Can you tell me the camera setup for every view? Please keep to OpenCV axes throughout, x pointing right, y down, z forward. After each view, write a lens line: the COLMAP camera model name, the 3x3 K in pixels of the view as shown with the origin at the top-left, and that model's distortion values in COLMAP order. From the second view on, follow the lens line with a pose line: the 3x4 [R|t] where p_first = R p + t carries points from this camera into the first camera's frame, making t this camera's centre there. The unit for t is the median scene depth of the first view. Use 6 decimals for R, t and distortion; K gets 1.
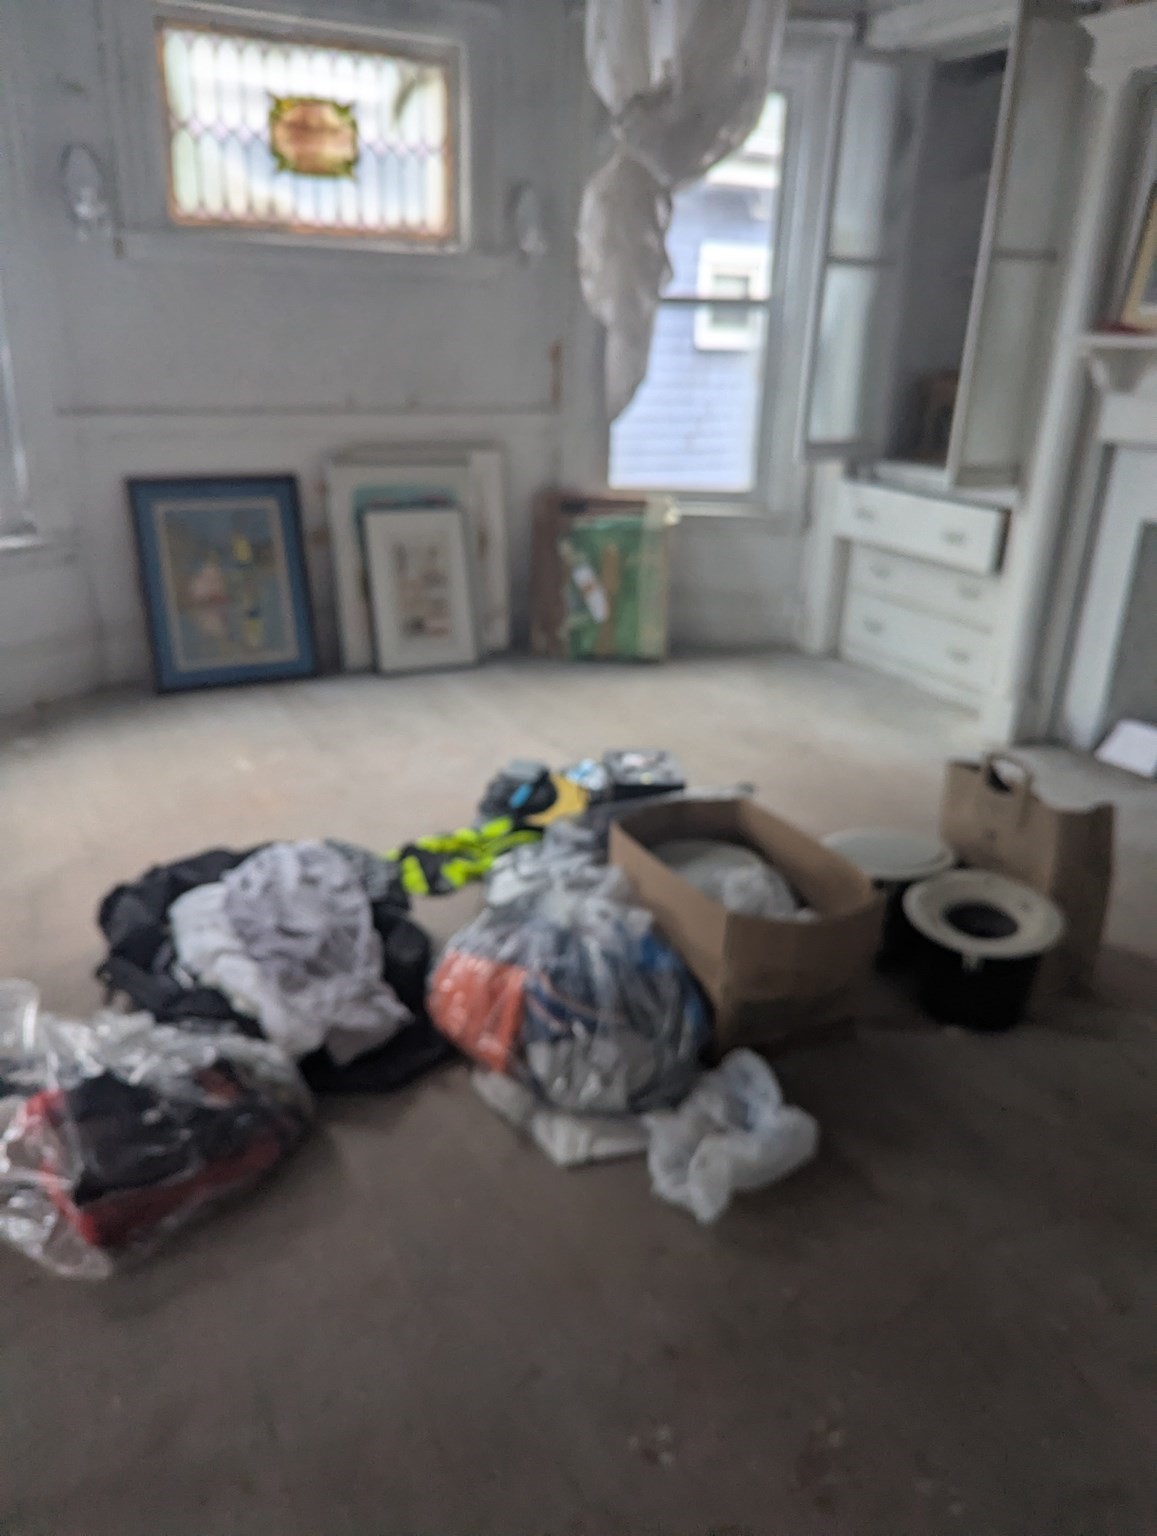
lens RADIAL K [[1070.2, 0, 577.4], [0, 1070.2, 760.4], [0, 0, 1]] dist [0.042498, -0.040262]
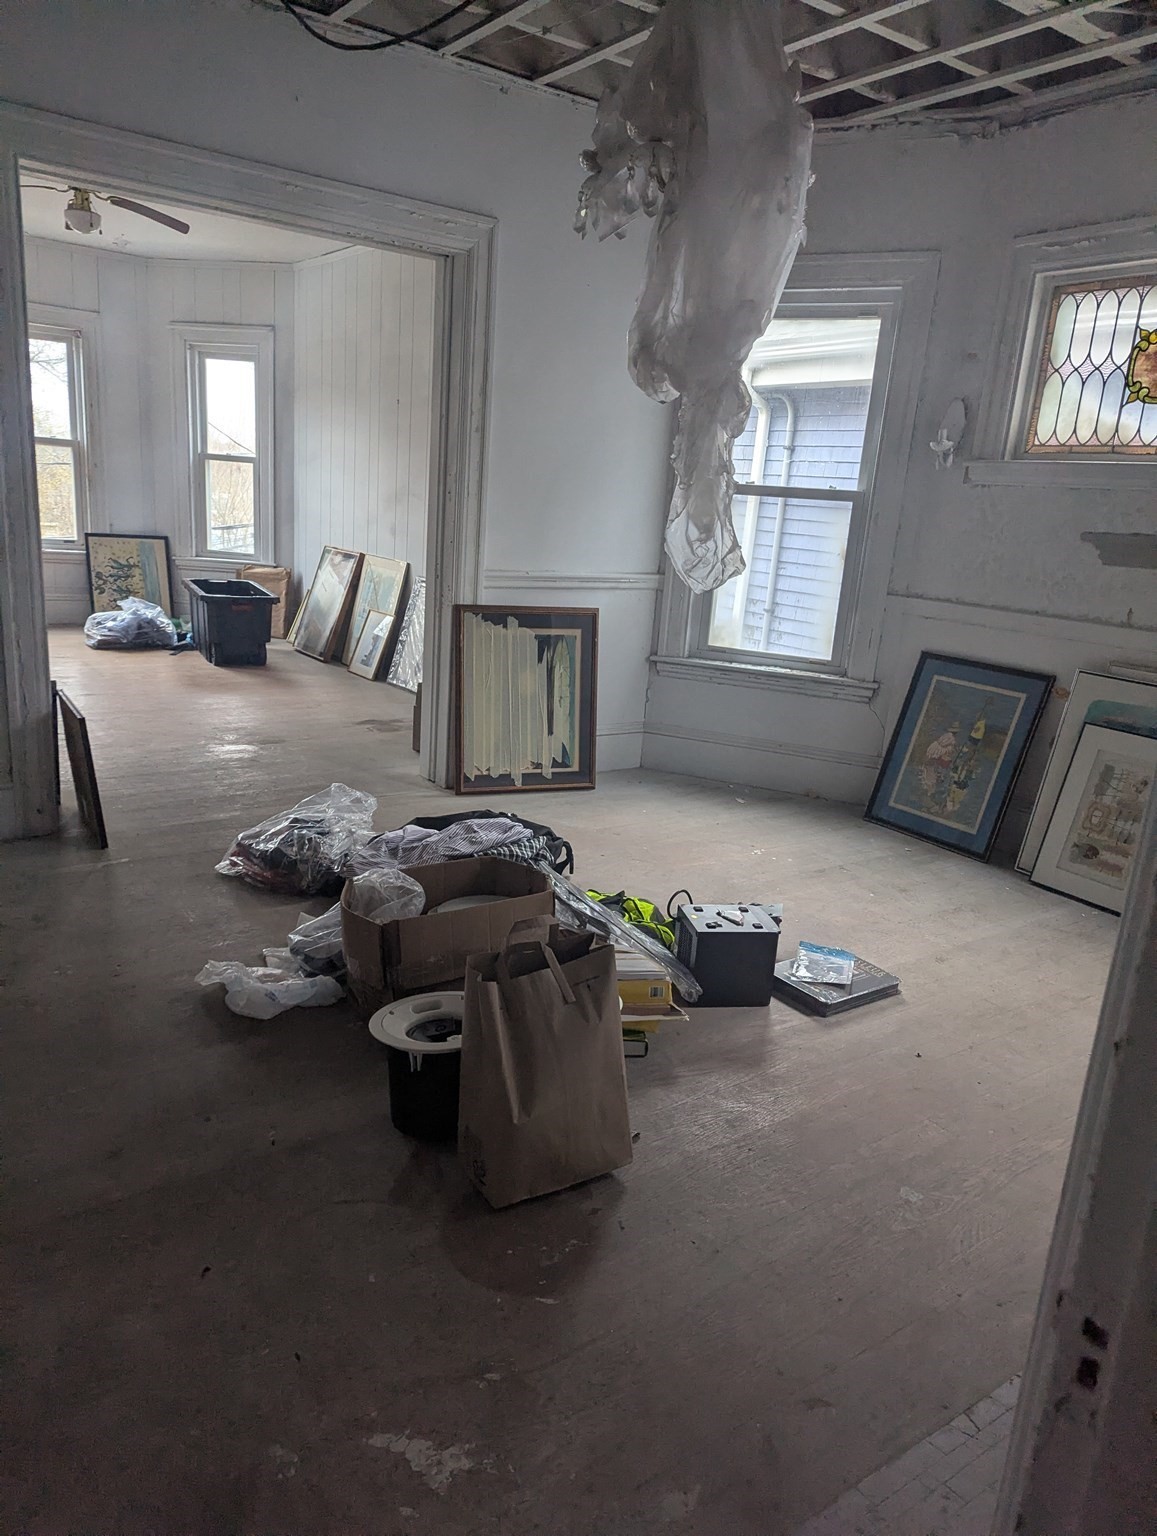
lens RADIAL K [[1070.2, 0, 589.0], [0, 1070.2, 788.7], [0, 0, 1]] dist [0.042498, -0.040262]
pose [[0.138480, 0.244130, -0.959804, 0.719756], [-0.423870, 0.890502, 0.165347, -0.158522], [0.895074, 0.383935, 0.226796, 0.430830]]
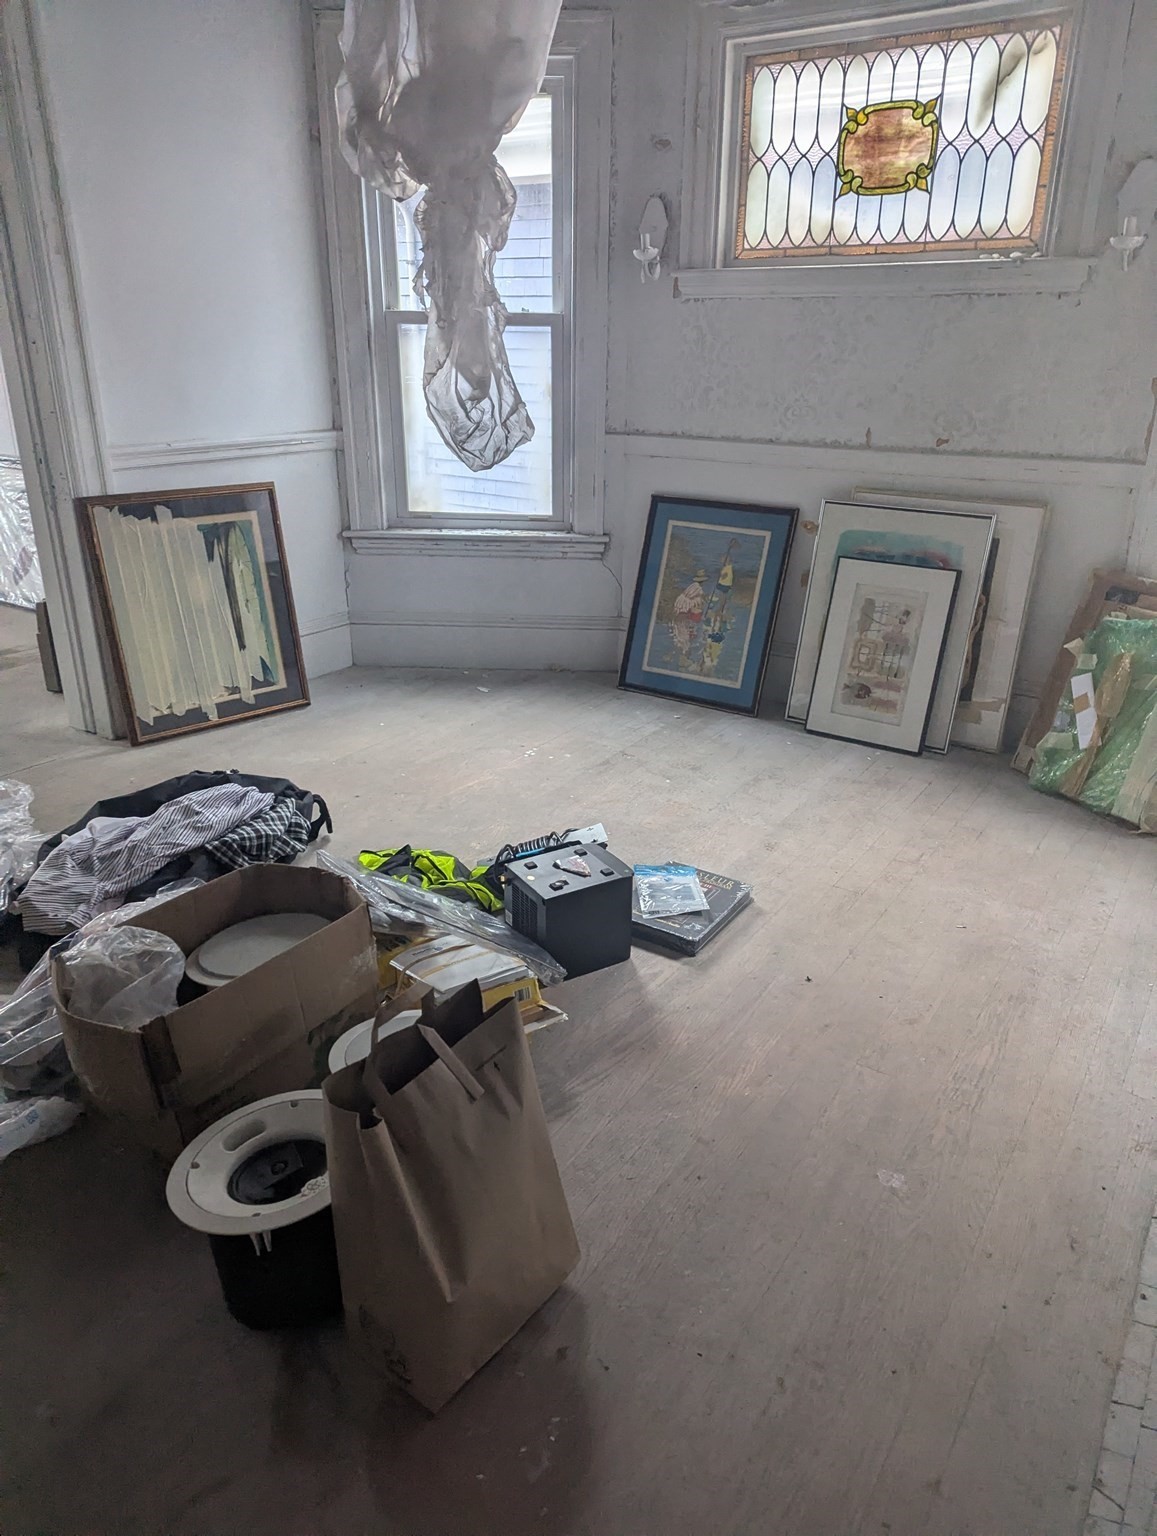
lens RADIAL K [[1069.6, 0, 622.0], [0, 1069.6, 762.9], [0, 0, 1]] dist [0.057587, -0.038261]
pose [[0.498271, 0.301353, -0.812965, 0.534437], [-0.318325, 0.935755, 0.151766, -0.155473], [0.806471, 0.183166, 0.562188, 0.391264]]
